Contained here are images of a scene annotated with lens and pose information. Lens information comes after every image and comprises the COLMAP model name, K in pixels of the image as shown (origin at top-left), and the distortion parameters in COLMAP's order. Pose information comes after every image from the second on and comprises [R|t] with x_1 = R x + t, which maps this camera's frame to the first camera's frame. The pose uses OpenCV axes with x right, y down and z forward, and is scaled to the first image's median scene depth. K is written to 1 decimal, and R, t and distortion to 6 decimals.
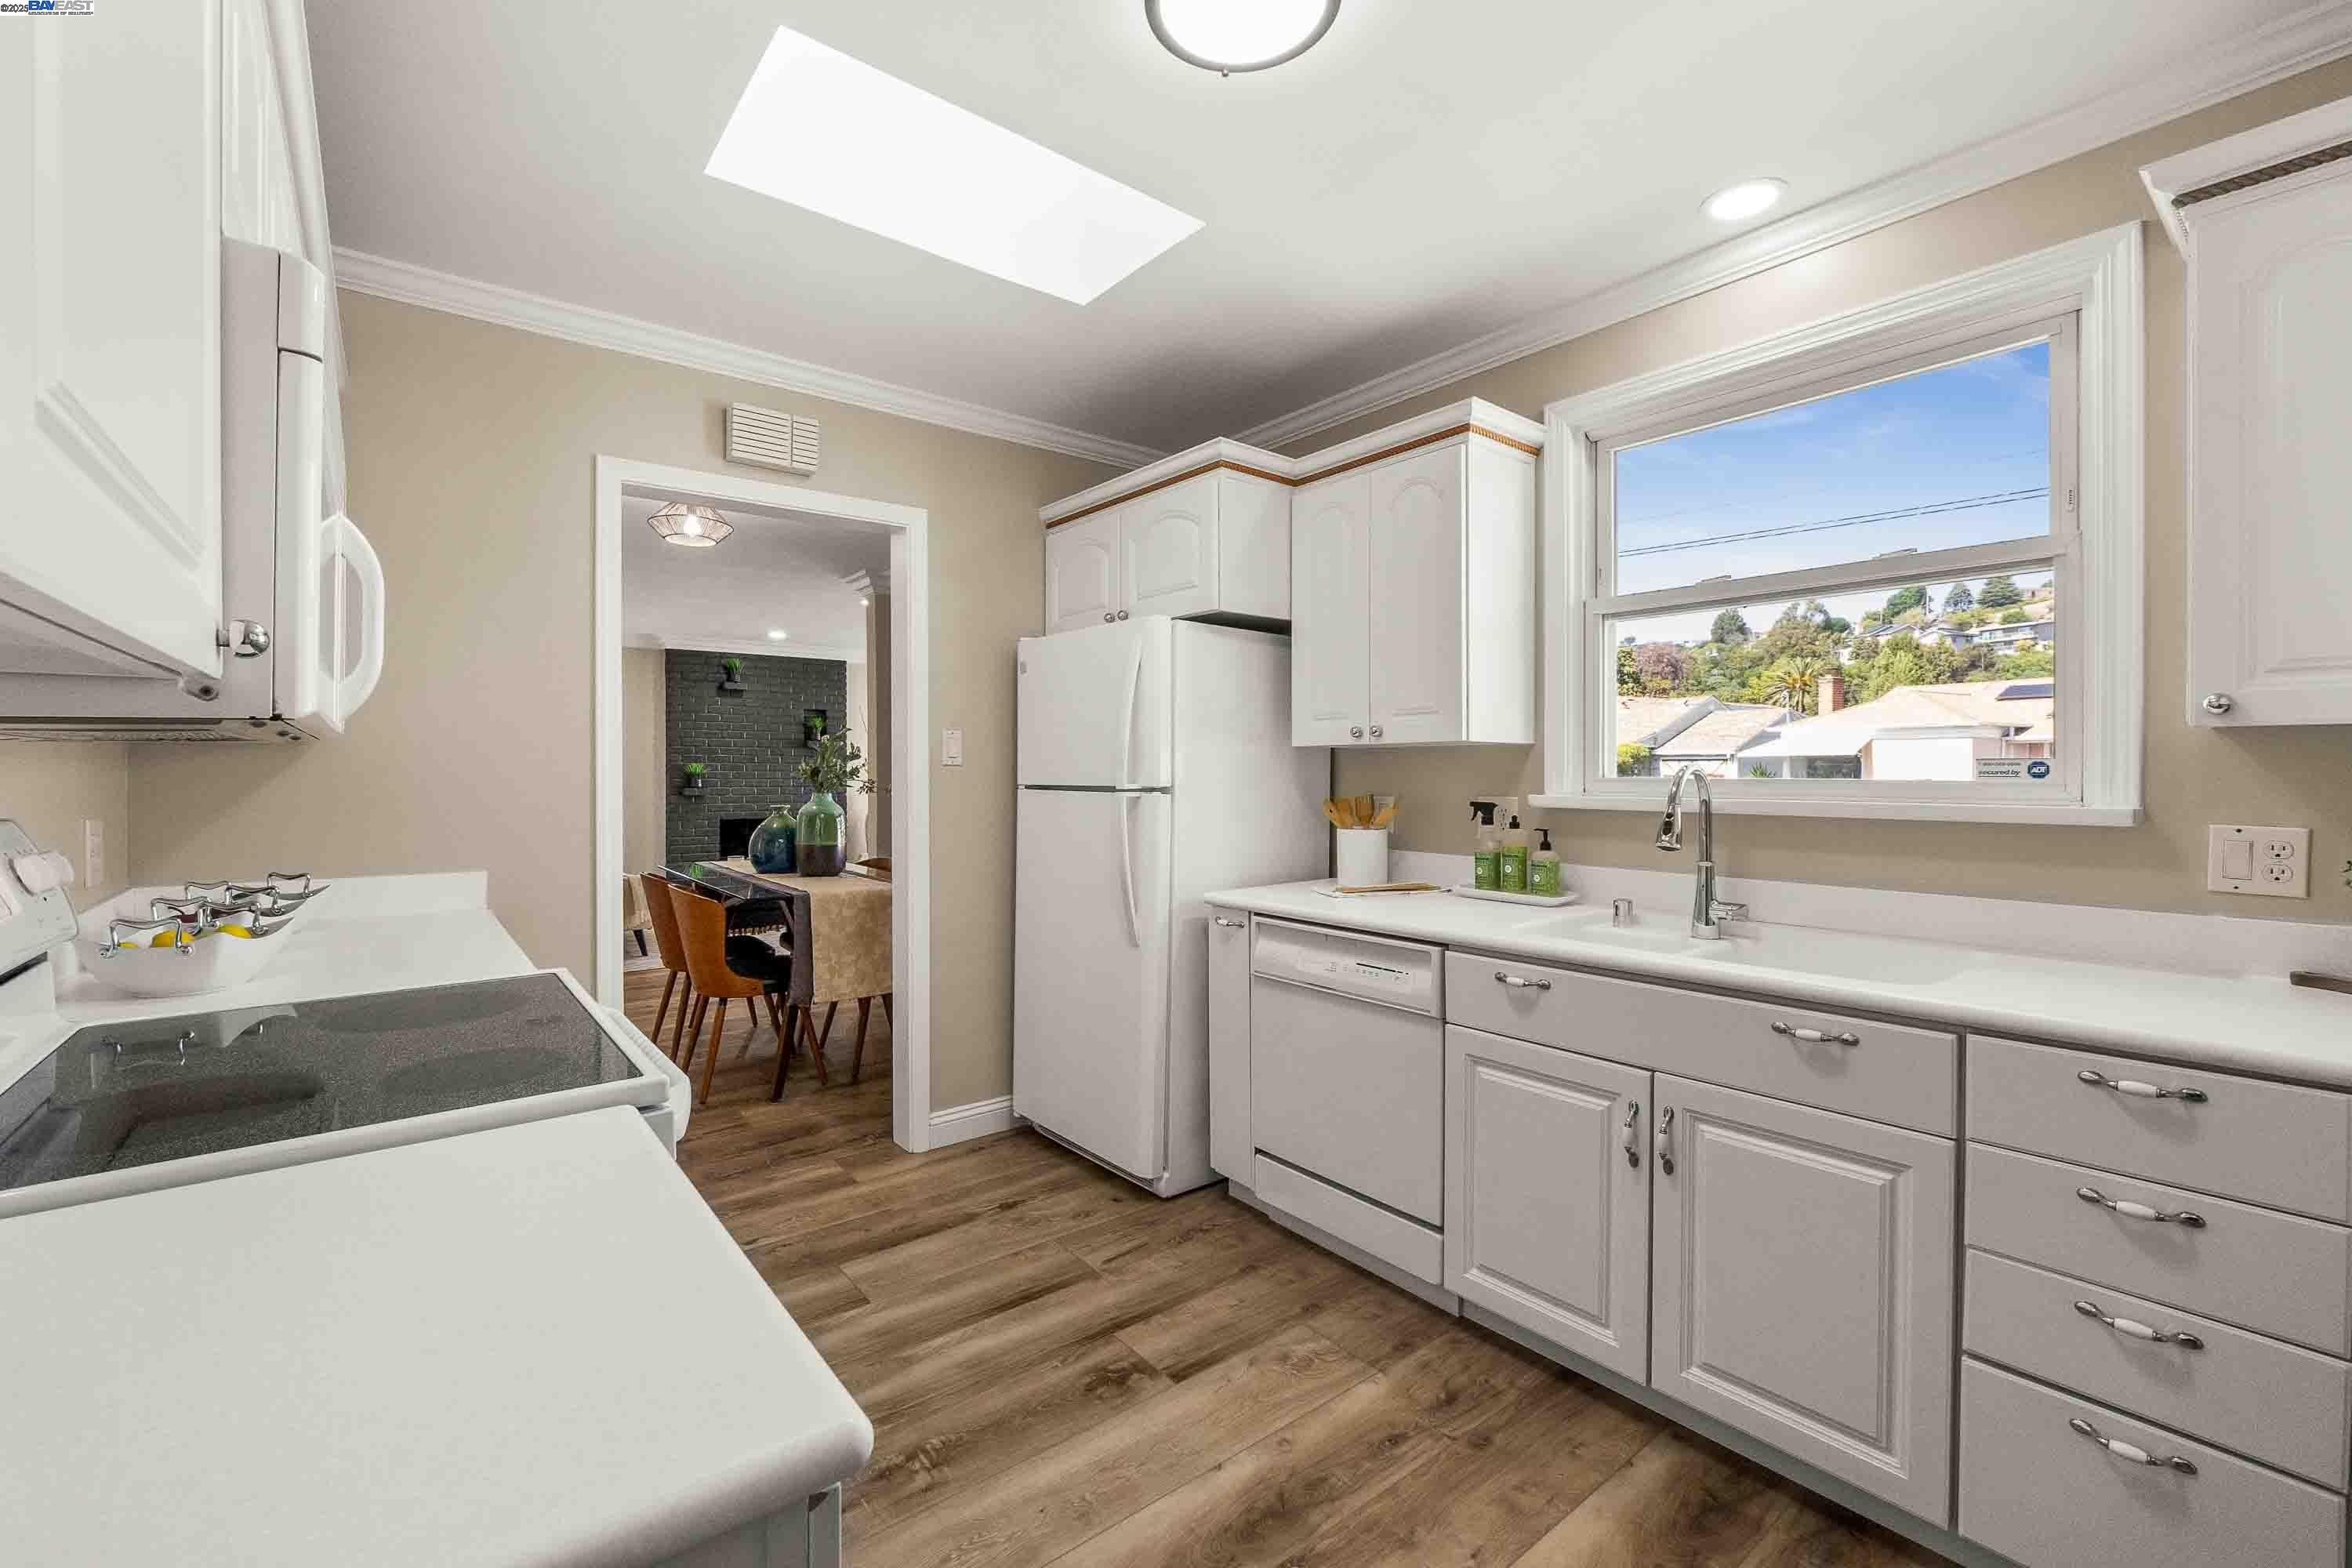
lens RADIAL K [[983.5, 0, 1161.0], [0, 983.5, 774.4], [0, 0, 1]] dist [-0.009815, 0.000926]
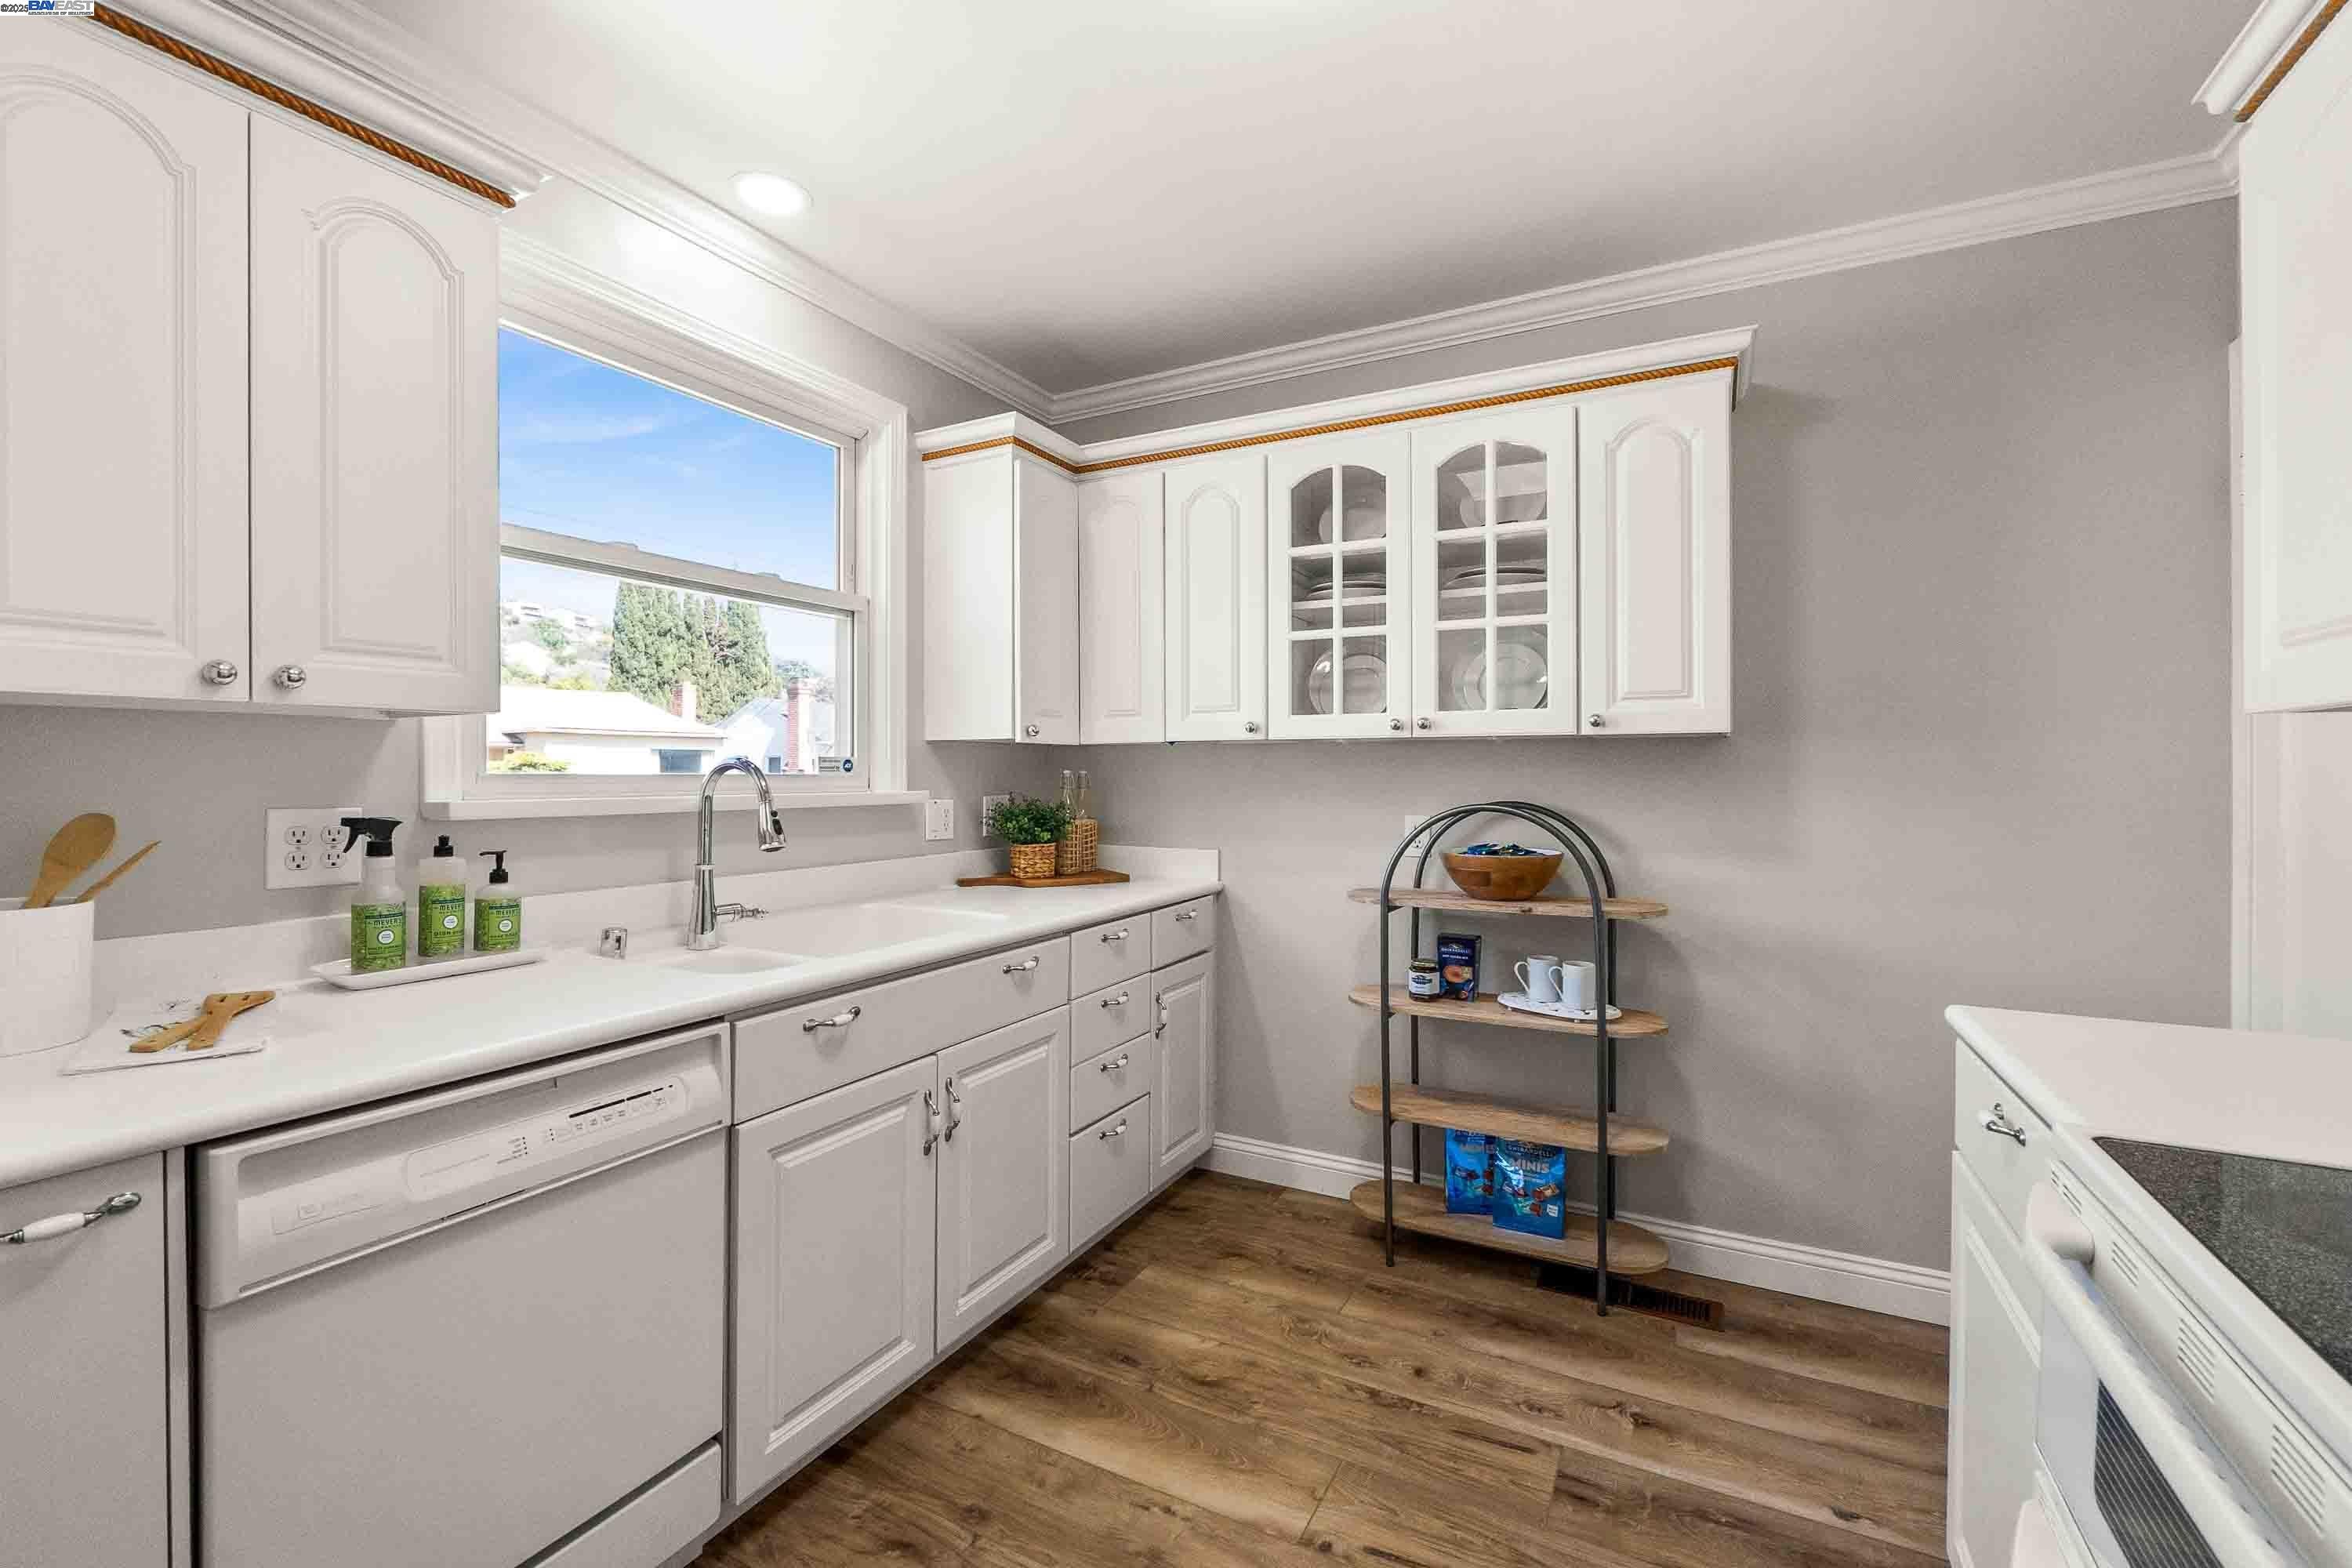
lens RADIAL K [[983.5, 0, 1161.6], [0, 983.5, 775.0], [0, 0, 1]] dist [-0.009815, 0.000926]
pose [[-0.389459, -0.006052, 0.921024, -0.484650], [-0.000470, 0.999980, 0.006372, -0.000754], [-0.921044, 0.002049, -0.389454, 1.030436]]
